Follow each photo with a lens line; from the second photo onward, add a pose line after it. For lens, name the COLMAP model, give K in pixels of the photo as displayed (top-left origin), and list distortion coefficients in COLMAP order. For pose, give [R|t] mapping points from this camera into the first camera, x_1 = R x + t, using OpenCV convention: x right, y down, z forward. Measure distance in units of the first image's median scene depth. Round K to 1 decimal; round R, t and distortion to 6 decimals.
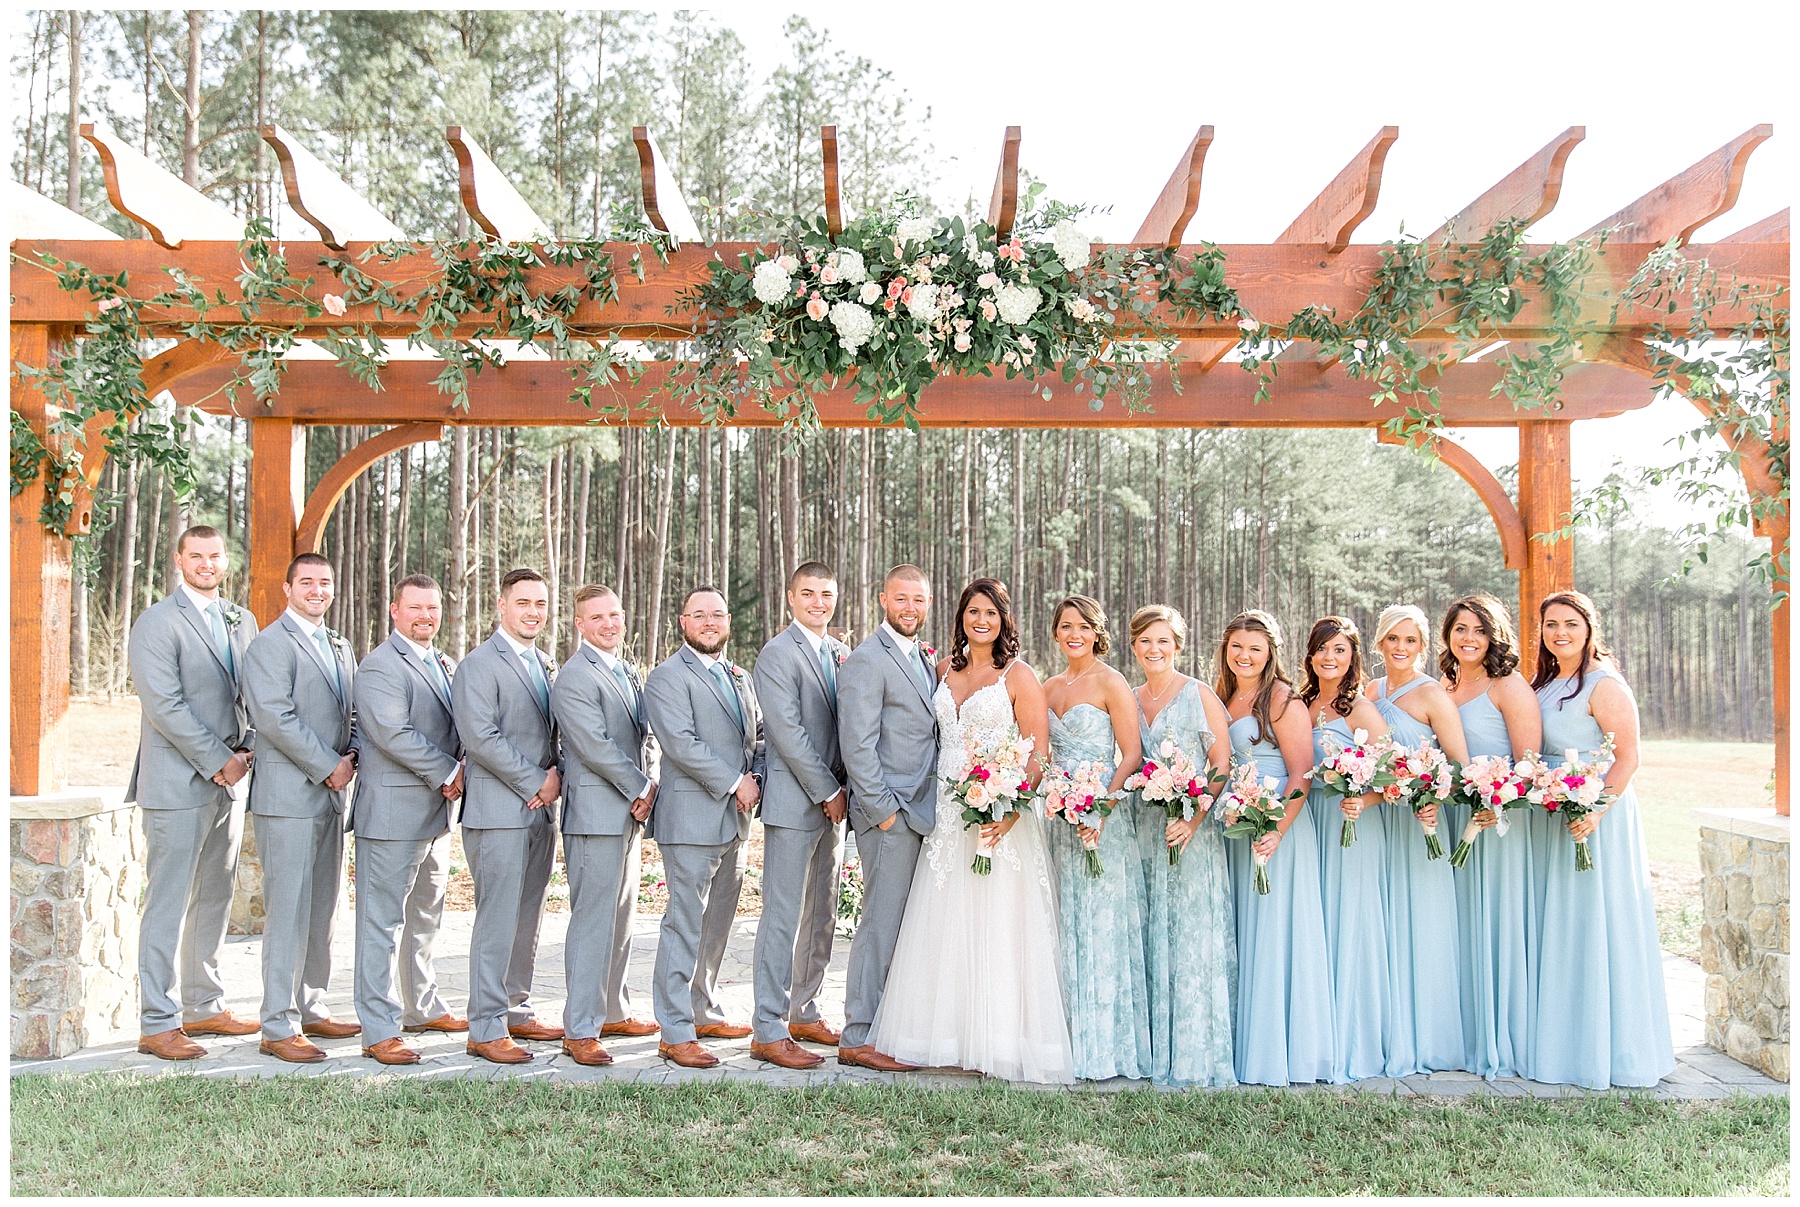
lens RADIAL K [[1658.4, 0, 895.9], [0, 1658.4, 607.3], [0, 0, 1]] dist [0.008581, 0.010986]
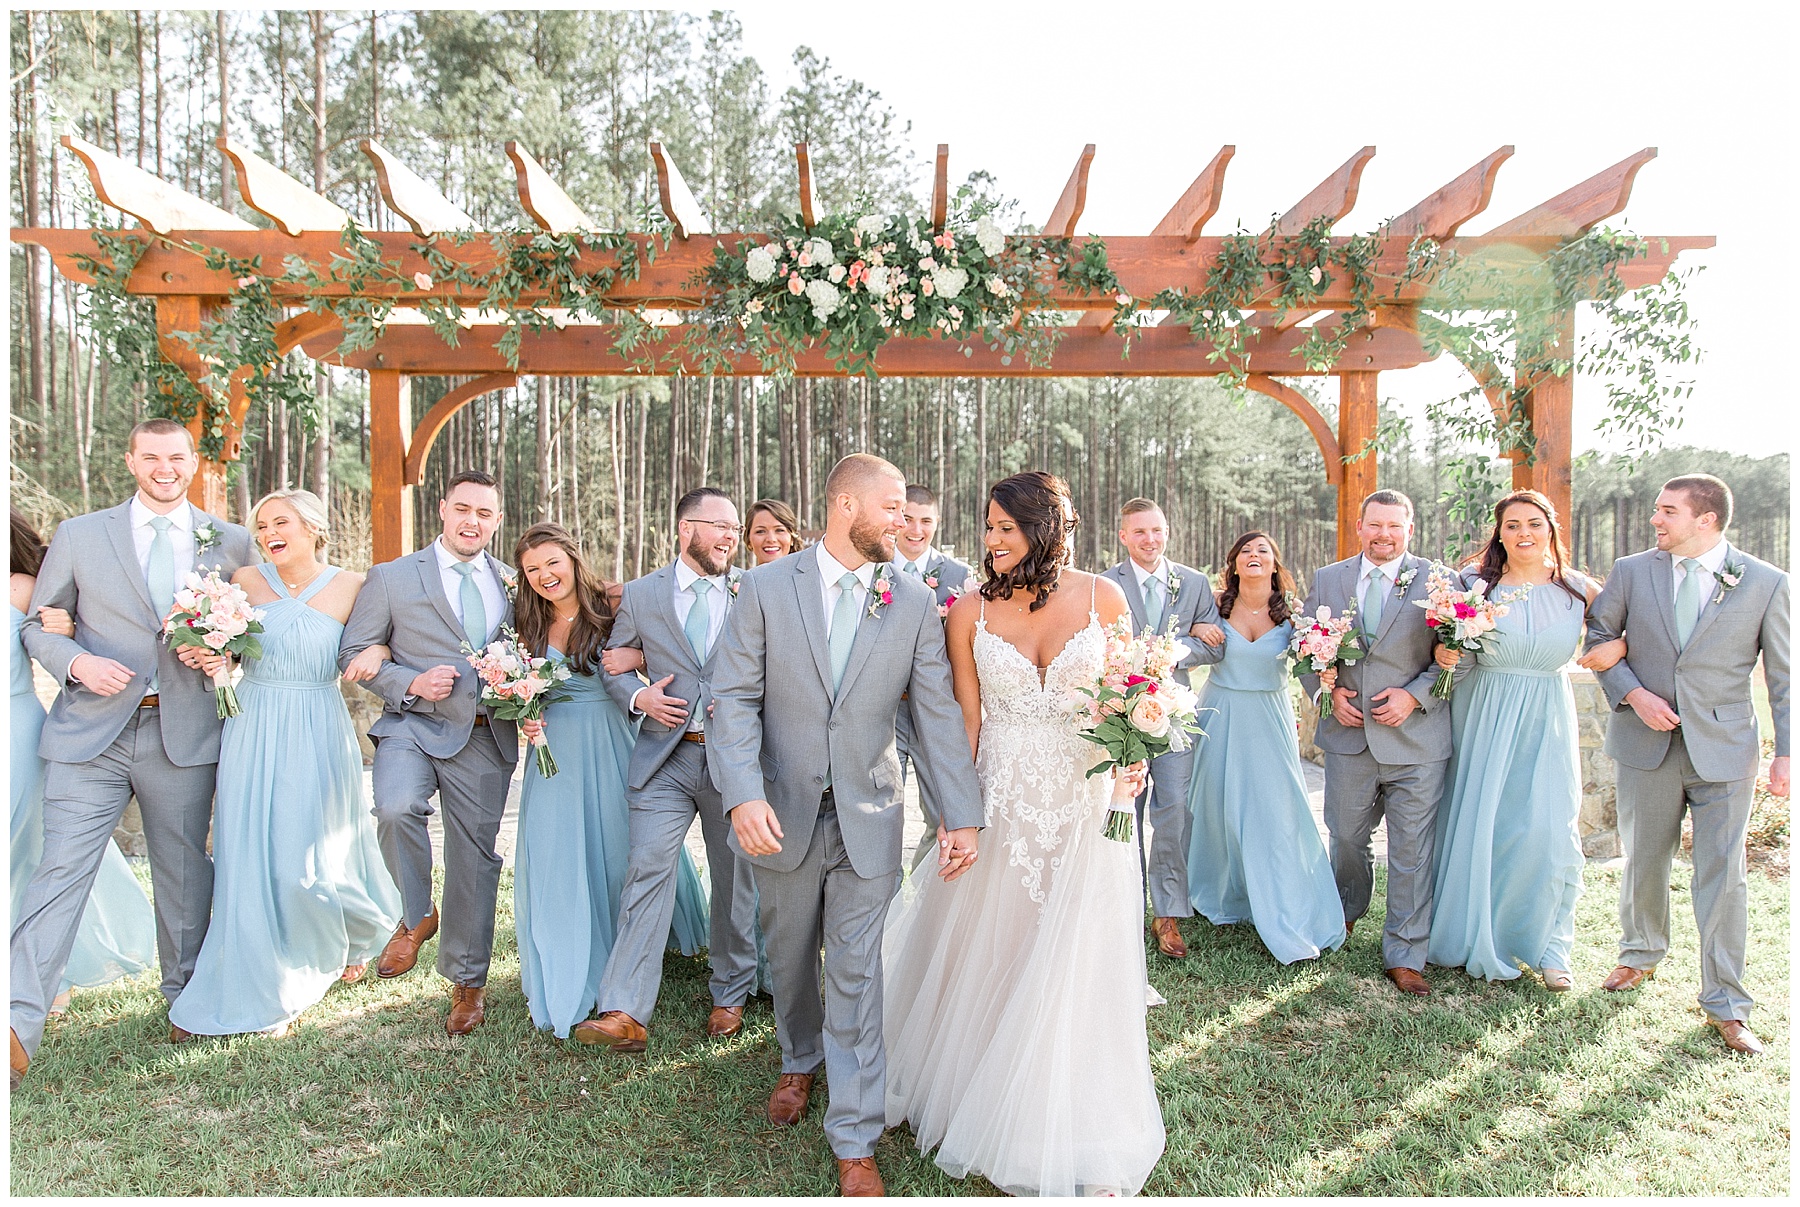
lens RADIAL K [[1278.0, 0, 930.2], [0, 1278.0, 611.1], [0, 0, 1]] dist [0.012929, 0.001384]
pose [[0.999525, -0.006226, 0.030185, 0.024150], [0.003987, 0.997276, 0.073653, 0.002107], [-0.030561, -0.073498, 0.996827, -0.026420]]
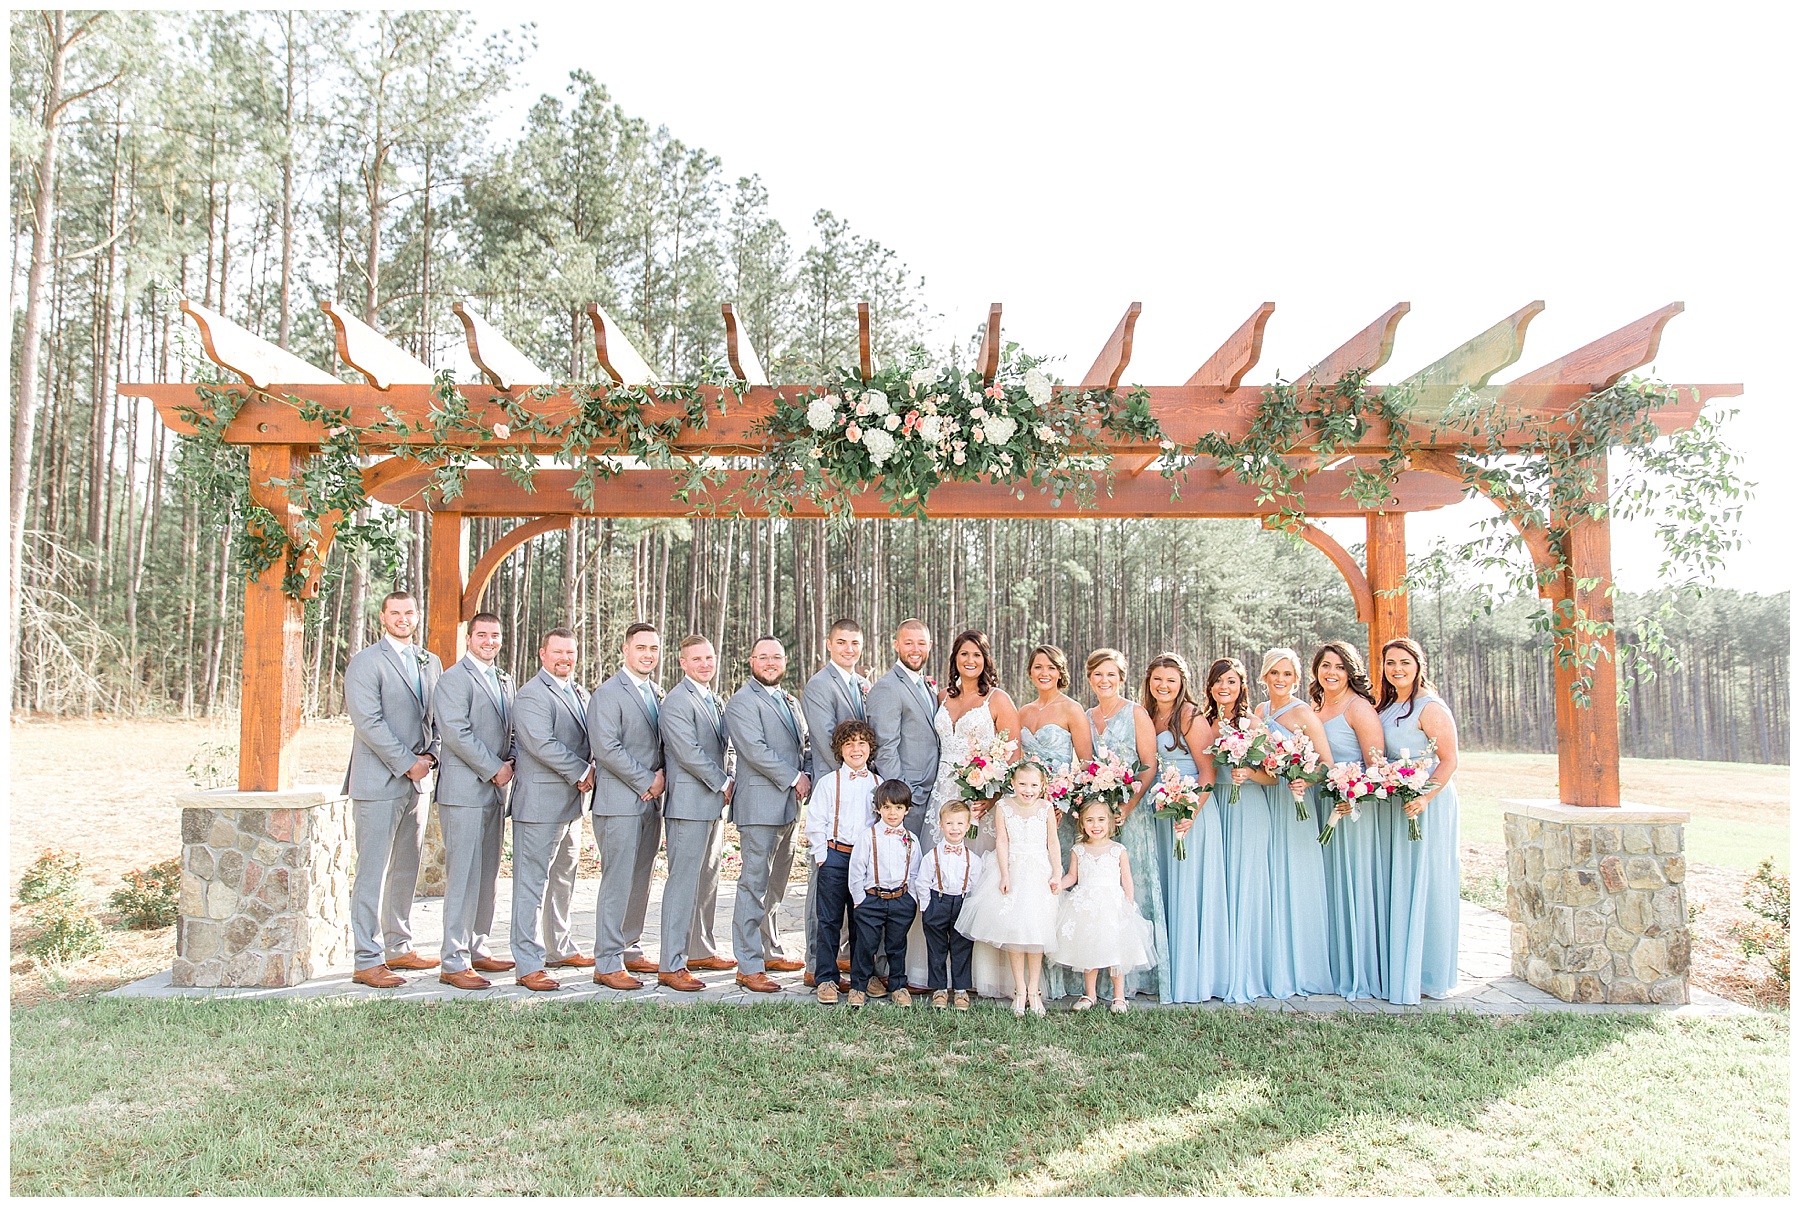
lens RADIAL K [[1258.3, 0, 900.0], [0, 1258.3, 603.5], [0, 0, 1]] dist [0.020503, -0.001672]
pose [[0.999996, -0.001600, 0.002266, -0.010708], [0.001685, 0.999274, -0.038061, 0.000466], [-0.002204, 0.038065, 0.999273, -0.034737]]
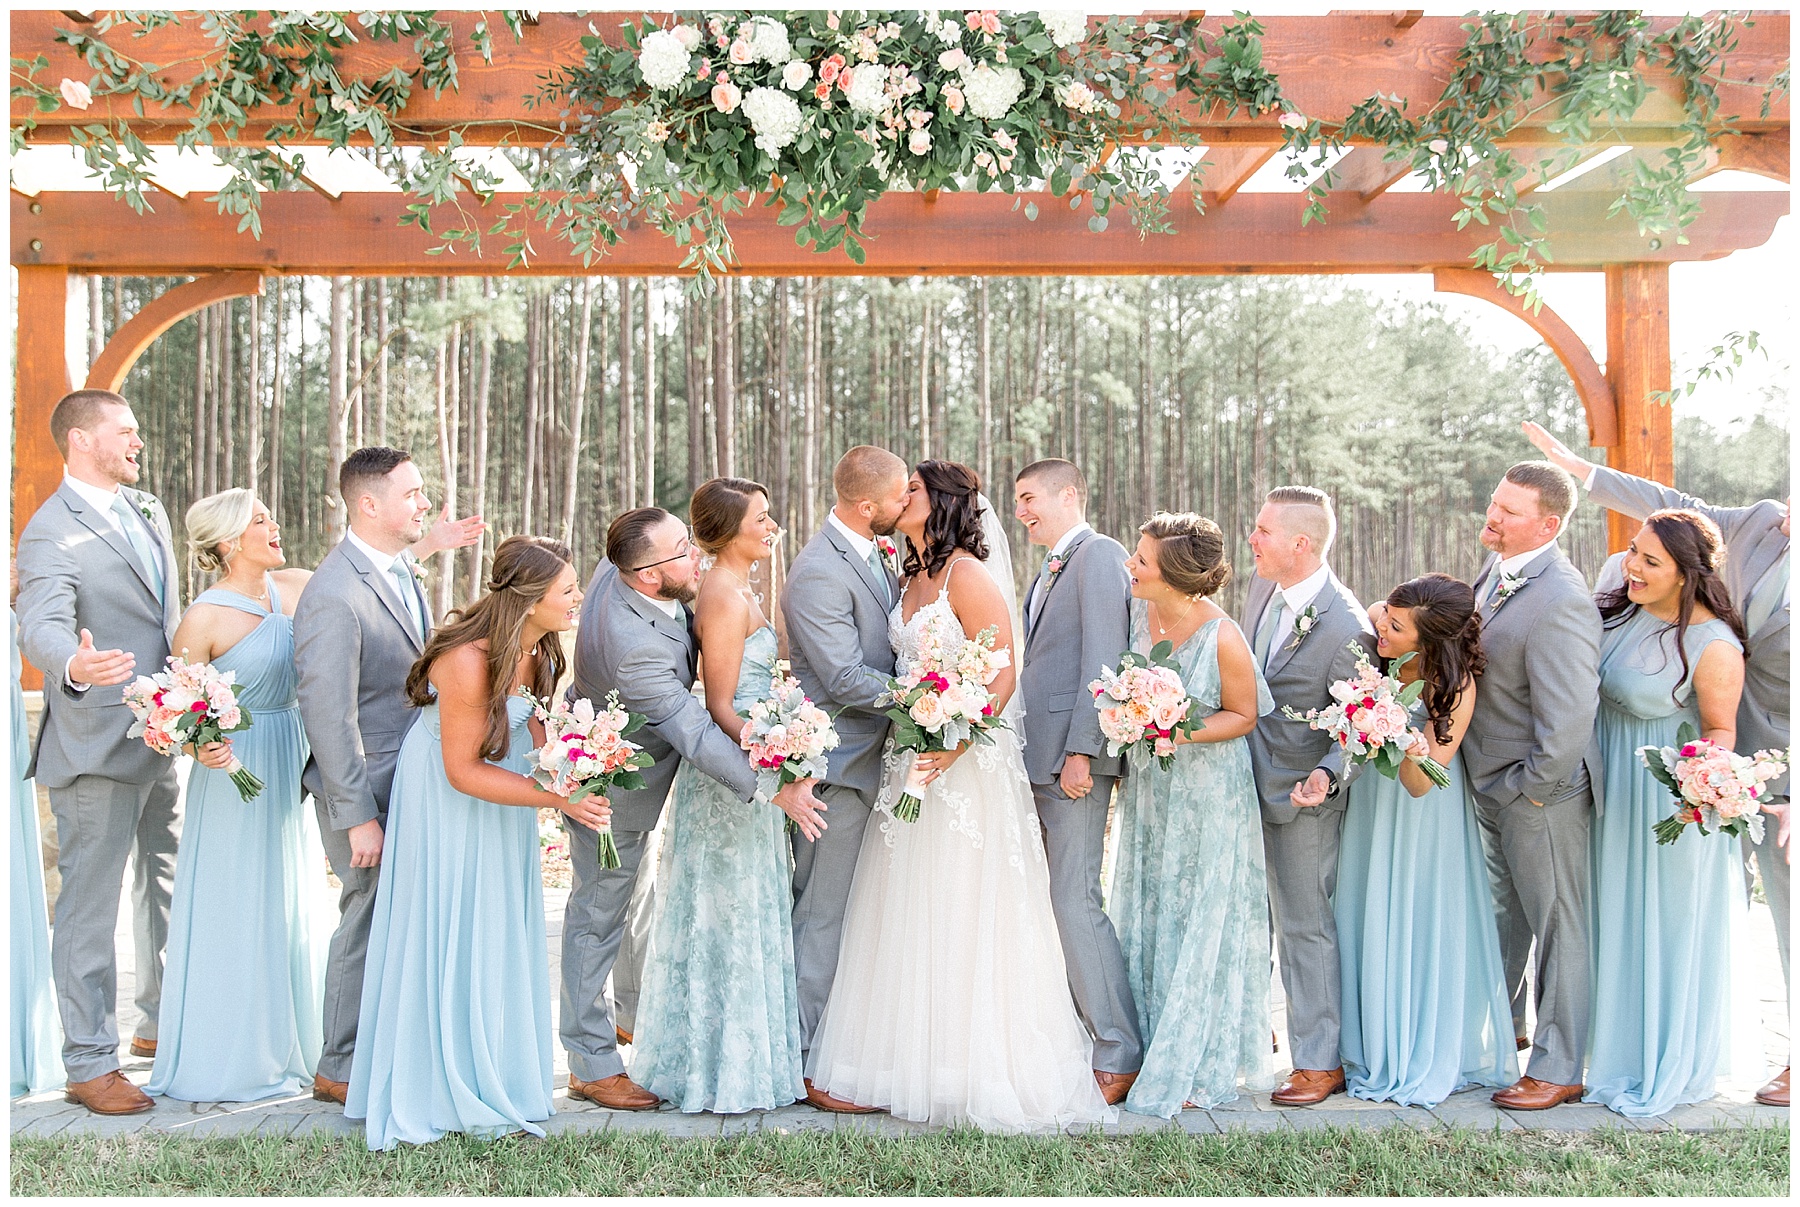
lens RADIAL K [[1853.7, 0, 914.5], [0, 1853.7, 514.0], [0, 0, 1]] dist [0.005844, 0.002036]
pose [[0.999309, -0.008523, 0.036181, 0.005467], [0.008488, 0.999963, 0.001122, 0.007921], [-0.036189, -0.000815, 0.999345, 0.146127]]
